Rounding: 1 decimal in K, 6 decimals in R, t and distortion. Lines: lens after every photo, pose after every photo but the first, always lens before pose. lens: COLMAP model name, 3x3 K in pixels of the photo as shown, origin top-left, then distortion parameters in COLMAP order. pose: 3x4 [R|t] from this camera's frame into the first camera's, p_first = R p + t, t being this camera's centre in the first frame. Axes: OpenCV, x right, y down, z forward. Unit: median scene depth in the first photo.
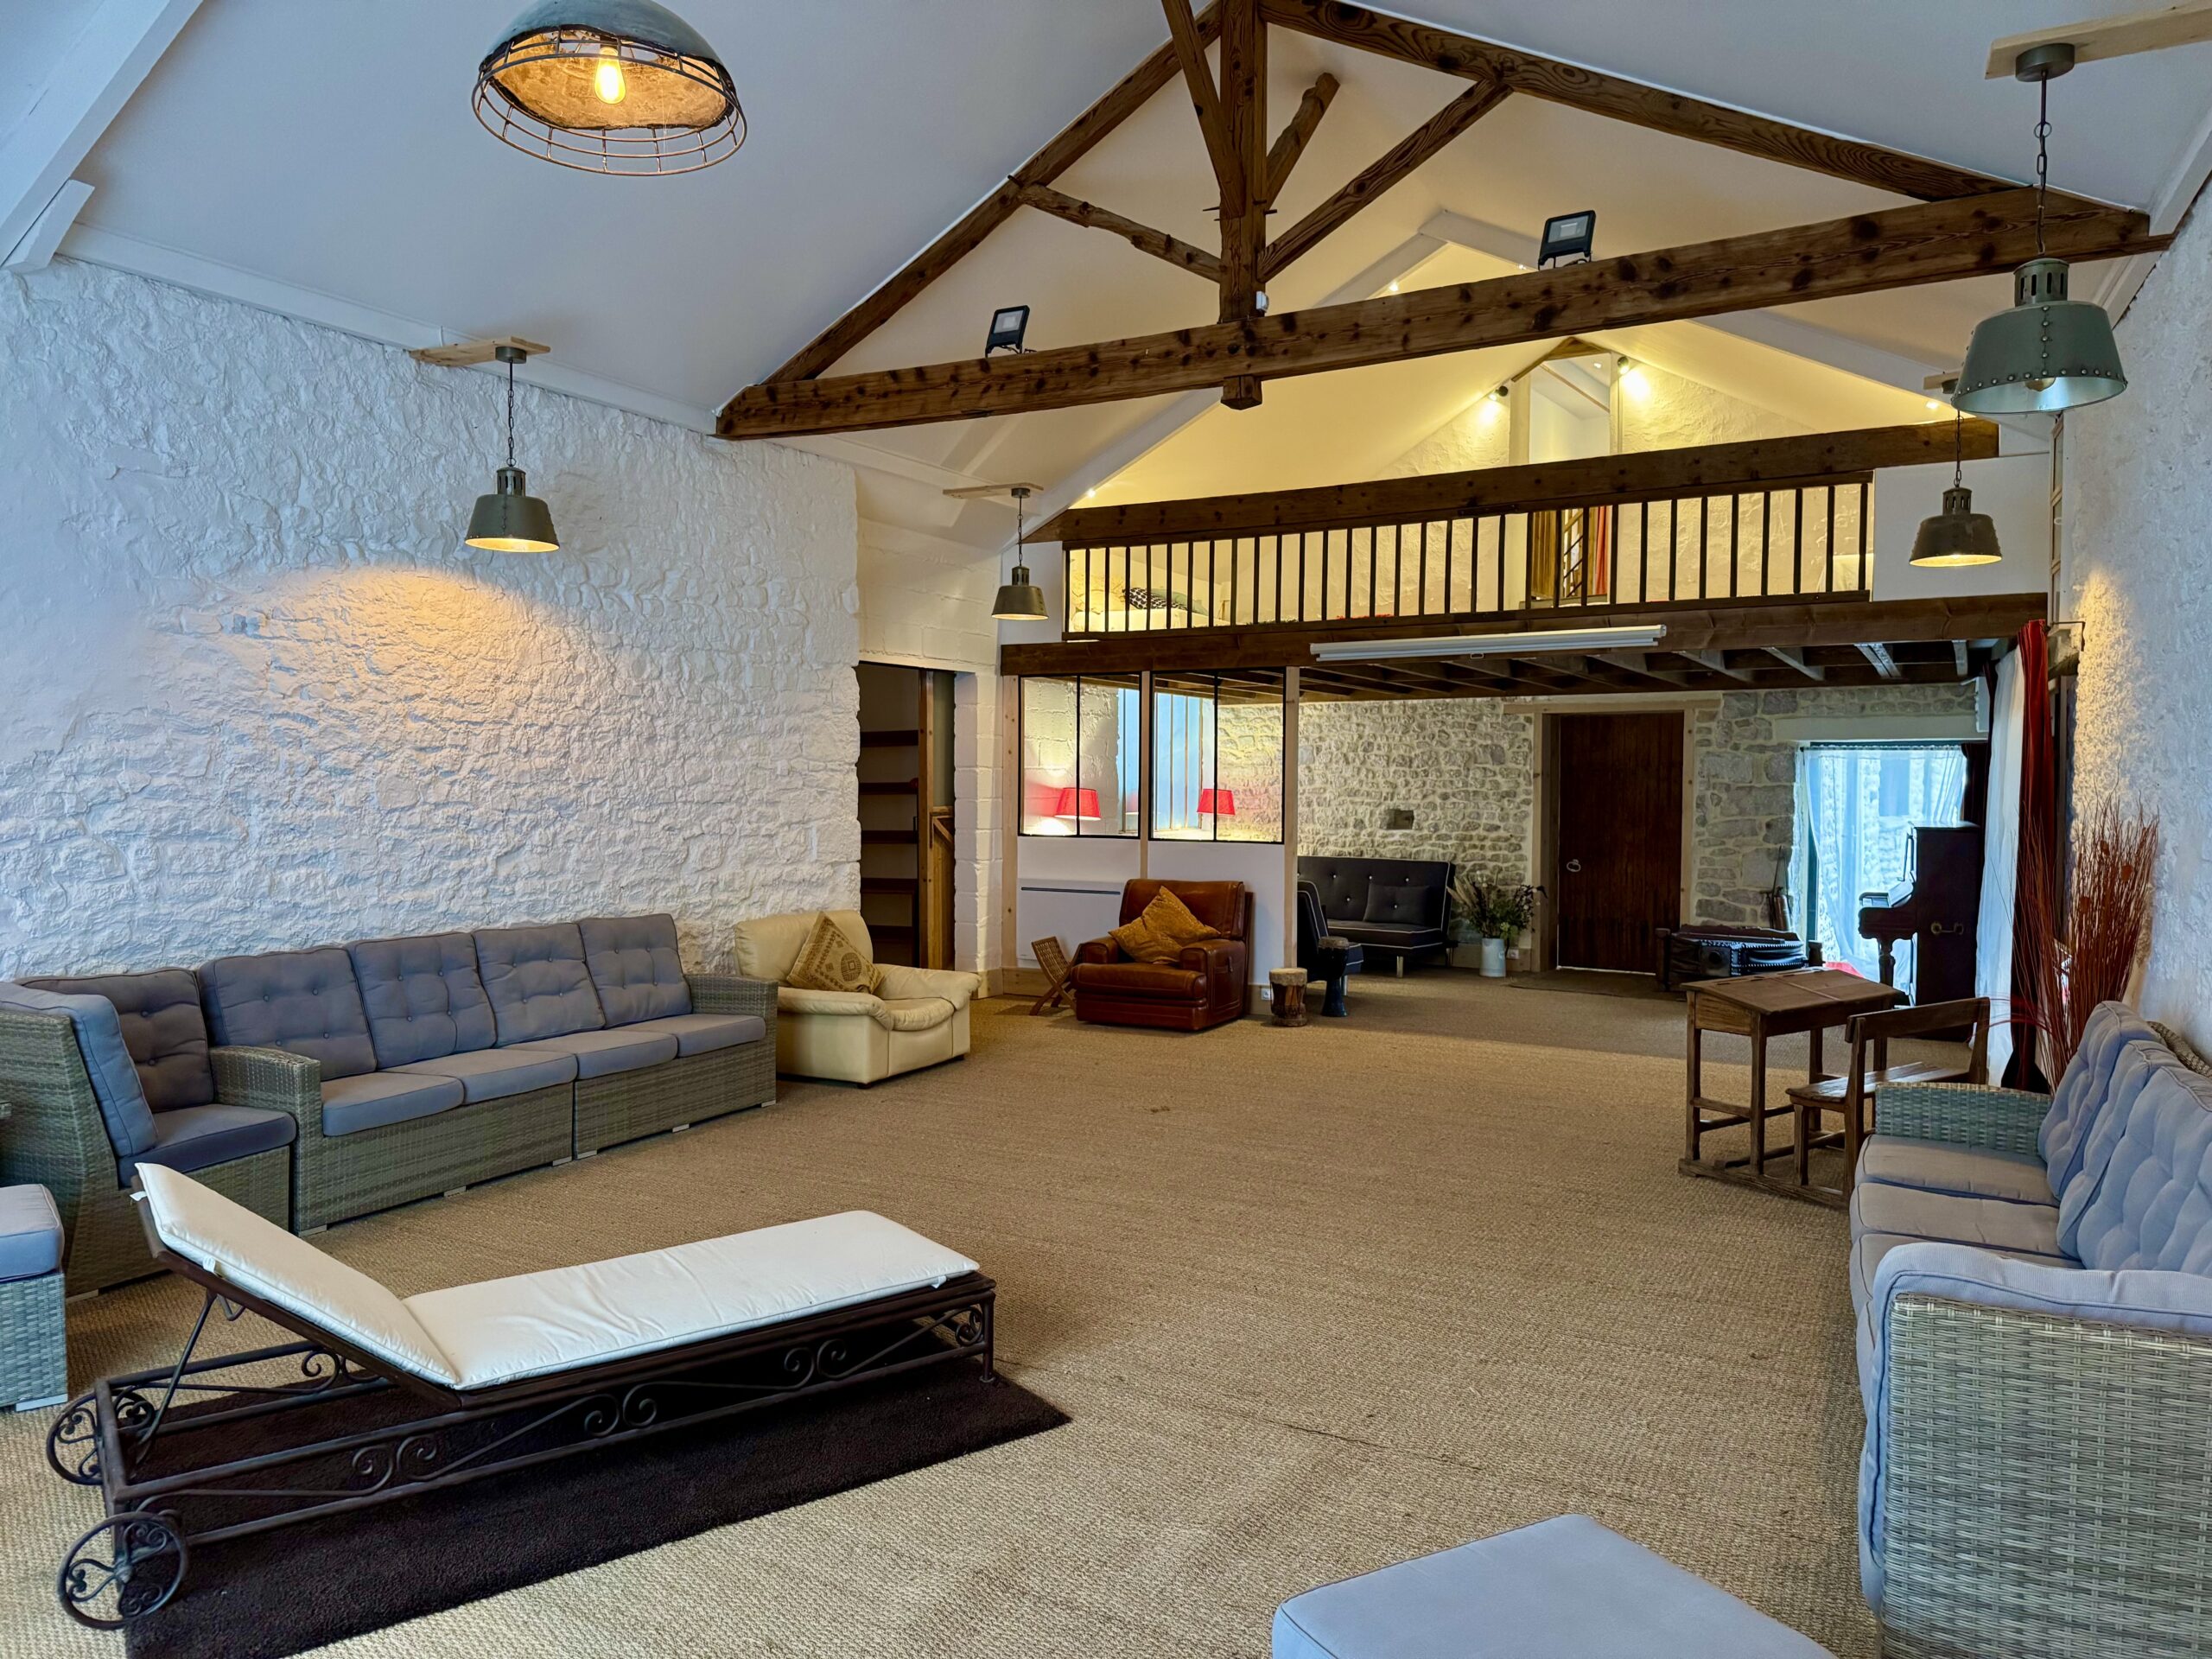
lens RADIAL K [[1541.3, 0, 1104.7], [0, 1541.3, 828.3], [0, 0, 1]] dist [0.040965, -0.052989]
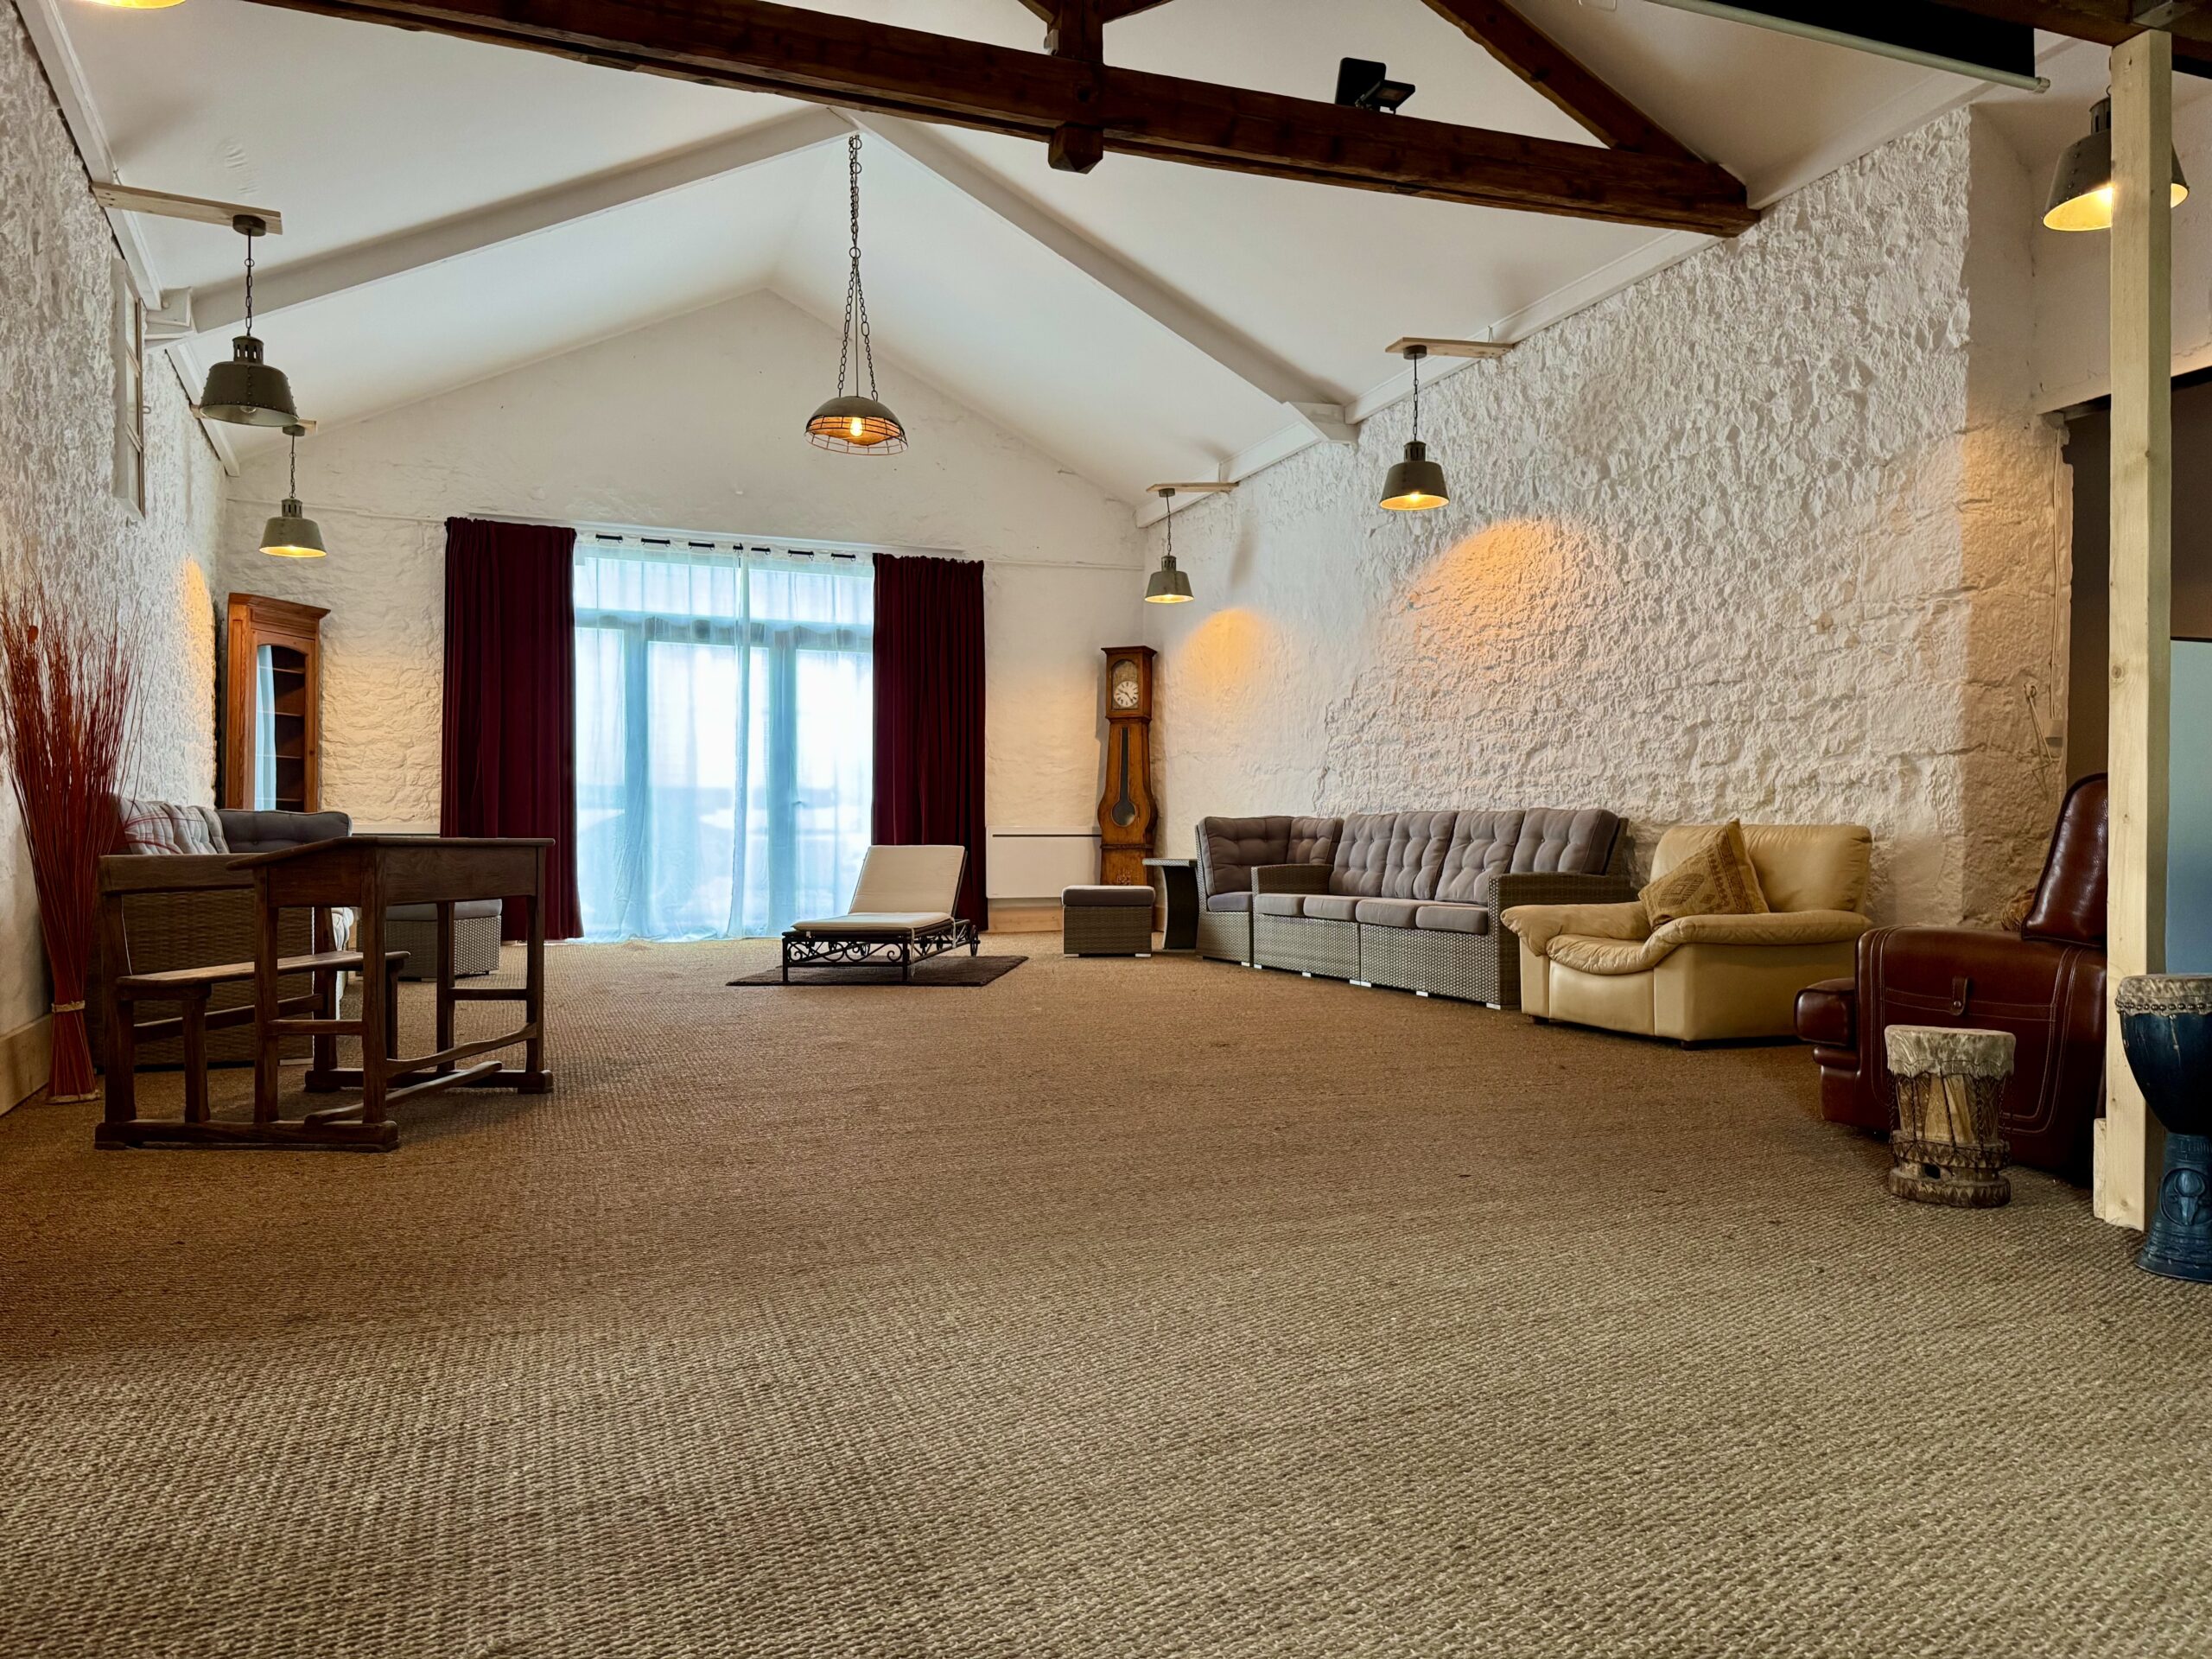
lens RADIAL K [[1541.3, 0, 1101.4], [0, 1541.3, 824.6], [0, 0, 1]] dist [0.040965, -0.052989]
pose [[-0.664729, -0.013808, -0.746957, 0.642182], [-0.029978, 0.999517, 0.008201, 0.068683], [0.746483, 0.027843, -0.664821, 1.451732]]
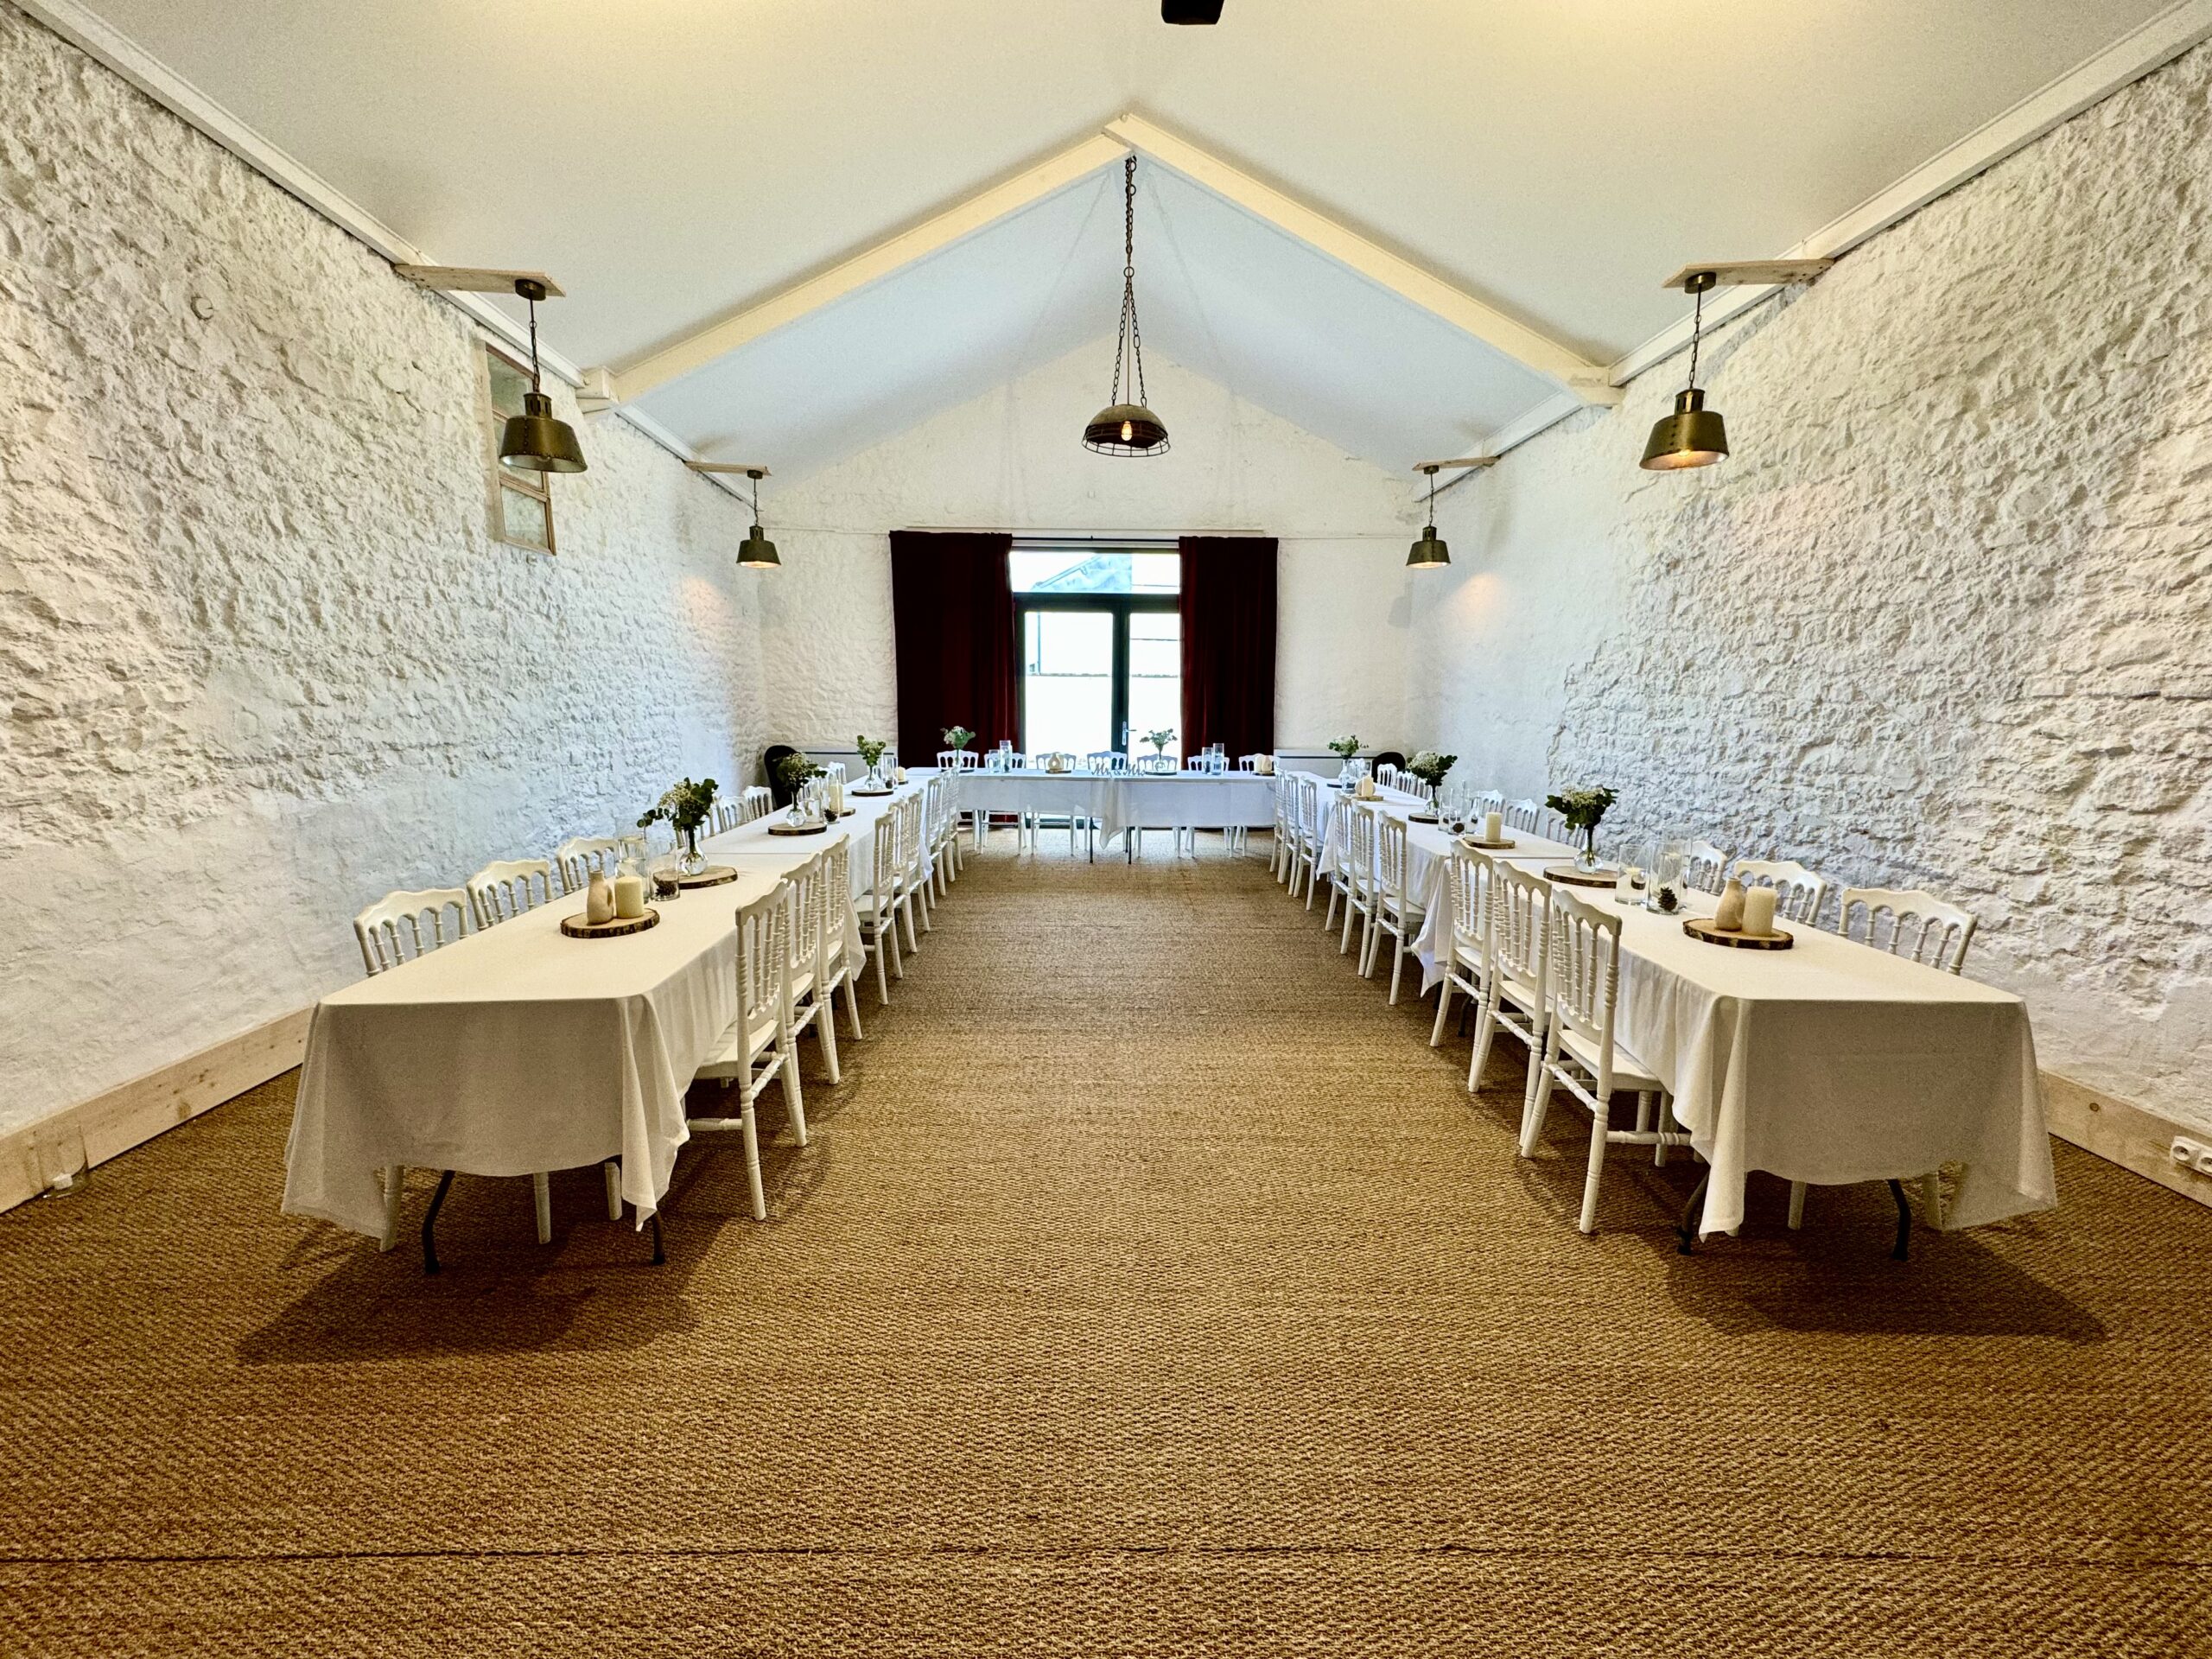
lens RADIAL K [[885.0, 0, 1092.7], [0, 885.0, 824.5], [0, 0, 1]] dist [-0.014694, 0.000775]
pose [[-0.886988, 0.052757, -0.458769, 0.277298], [-0.030343, 0.984647, 0.171898, -0.014967], [0.460795, 0.166393, -0.871769, 1.231832]]
